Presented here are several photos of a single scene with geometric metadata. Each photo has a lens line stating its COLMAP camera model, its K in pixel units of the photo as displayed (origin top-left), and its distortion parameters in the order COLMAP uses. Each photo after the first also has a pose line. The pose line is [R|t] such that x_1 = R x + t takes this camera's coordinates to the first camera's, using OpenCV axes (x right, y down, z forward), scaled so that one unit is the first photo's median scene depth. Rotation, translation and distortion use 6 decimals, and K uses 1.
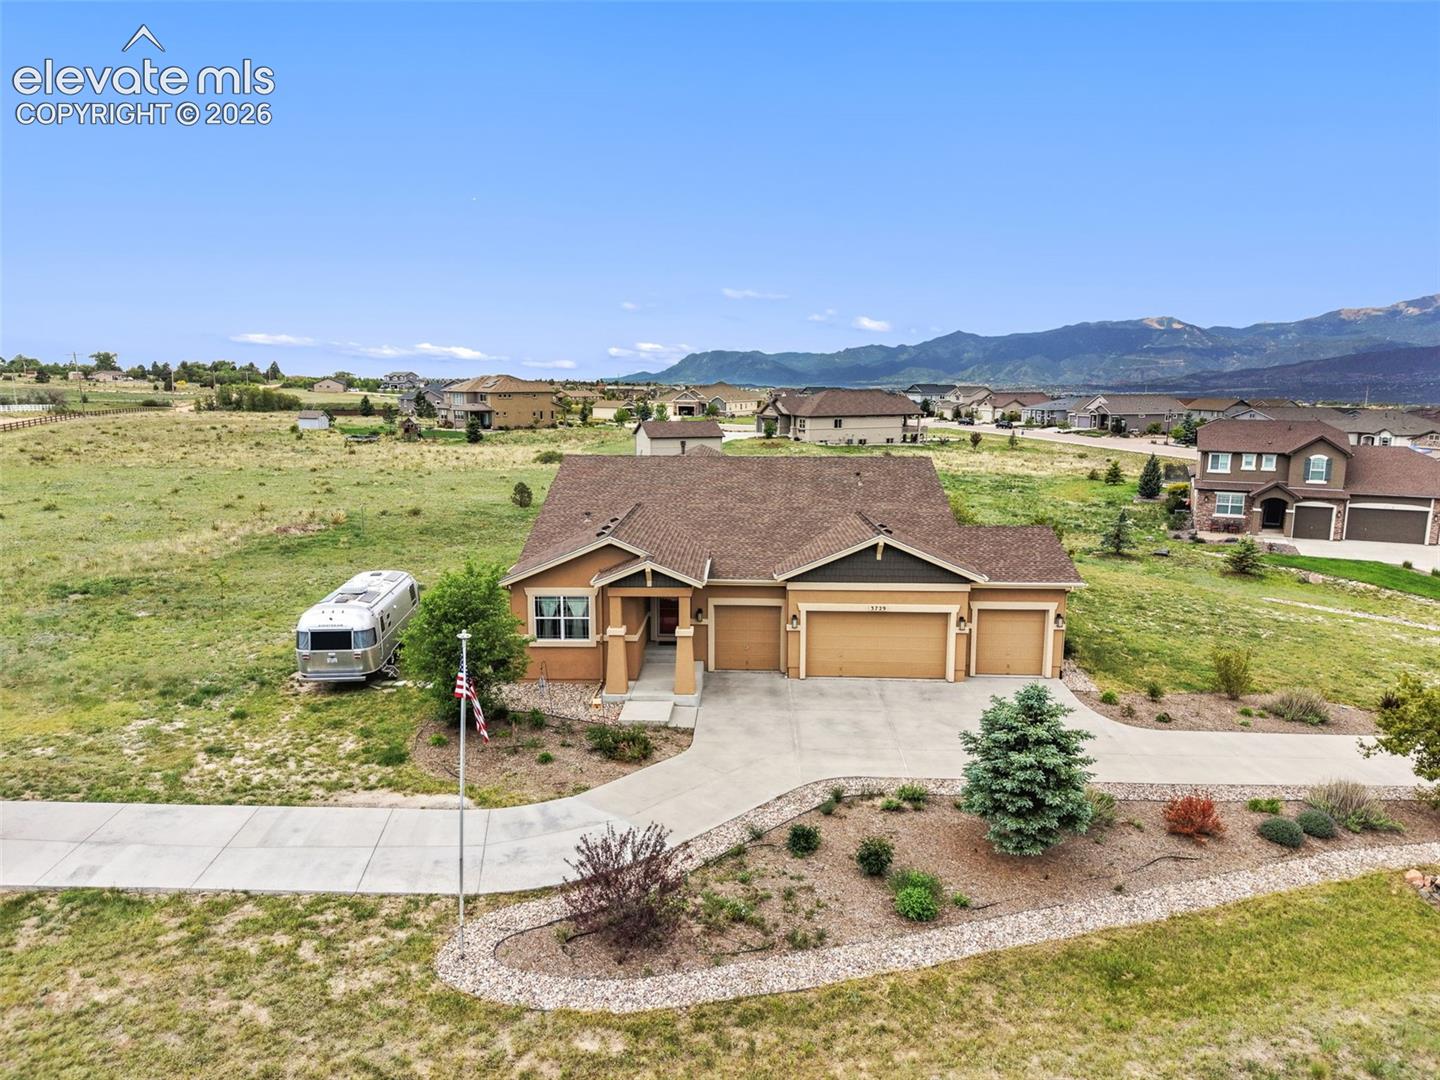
lens RADIAL K [[986.7, 0, 727.4], [0, 986.7, 537.3], [0, 0, 1]] dist [0.046003, -0.047842]
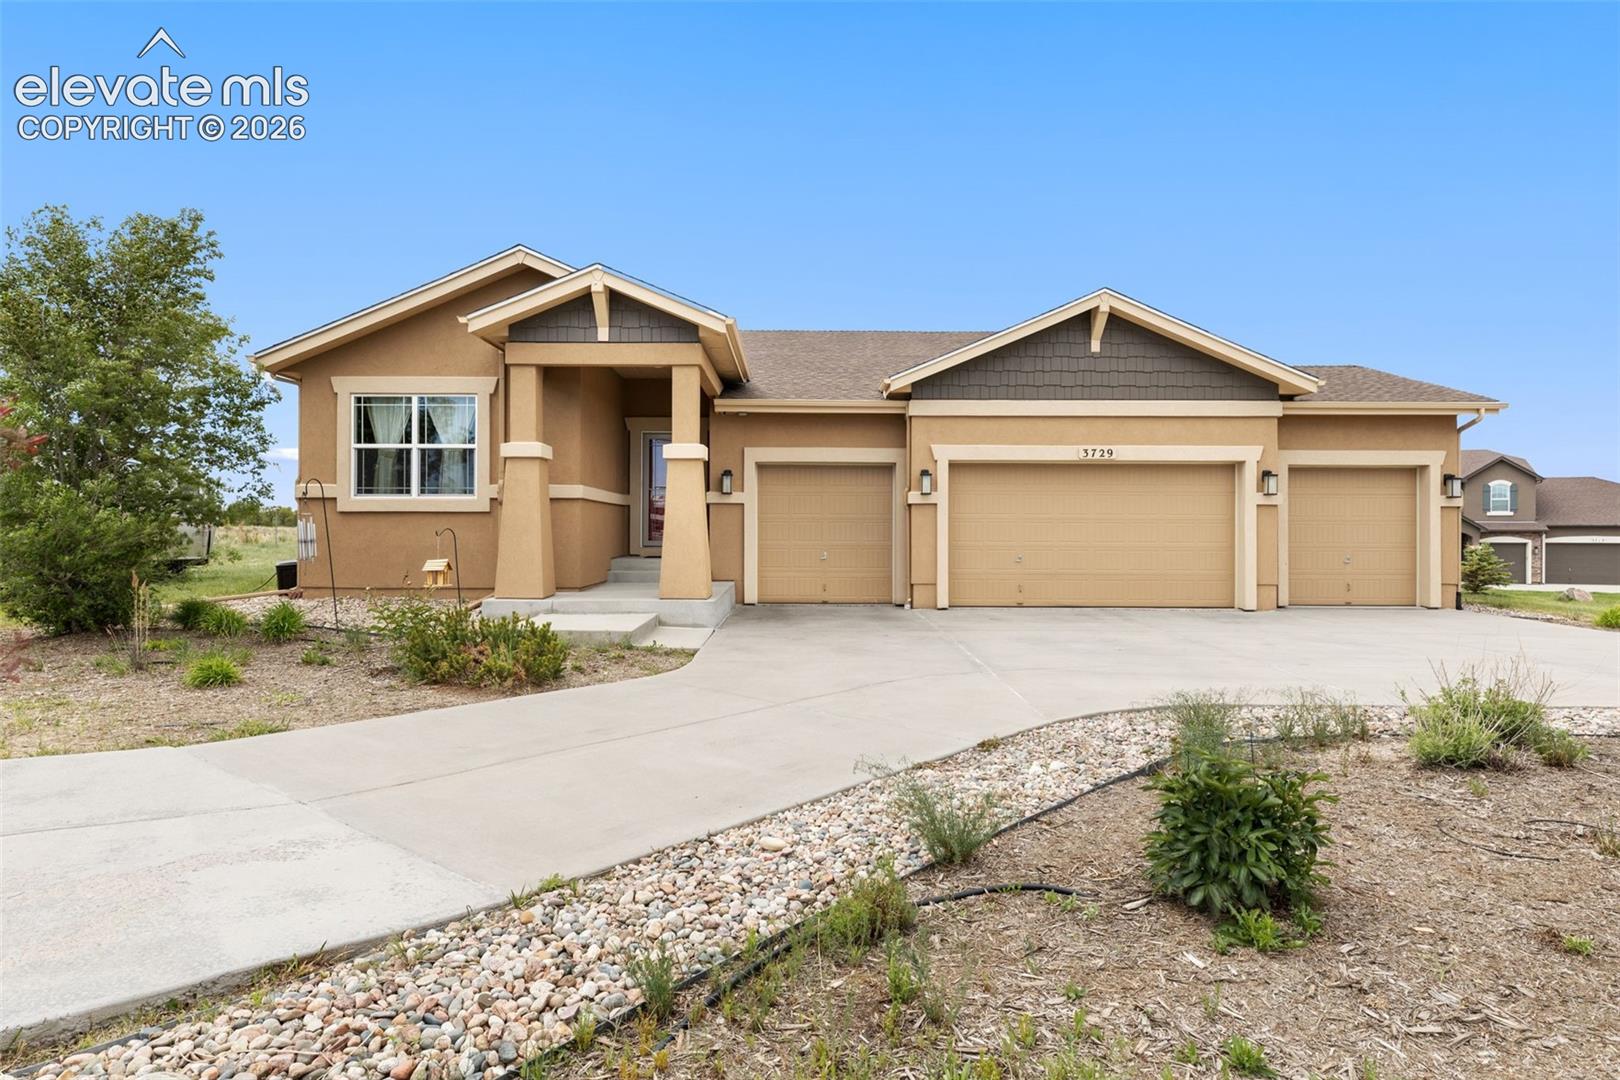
lens RADIAL K [[928.7, 0, 819.2], [0, 928.7, 540.6], [0, 0, 1]] dist [0.005834, 0.003112]
pose [[0.999035, 0.002786, 0.043828, -0.002774], [0.004574, 0.985957, -0.166939, 0.187754], [-0.043677, 0.166979, 0.984993, 0.561396]]
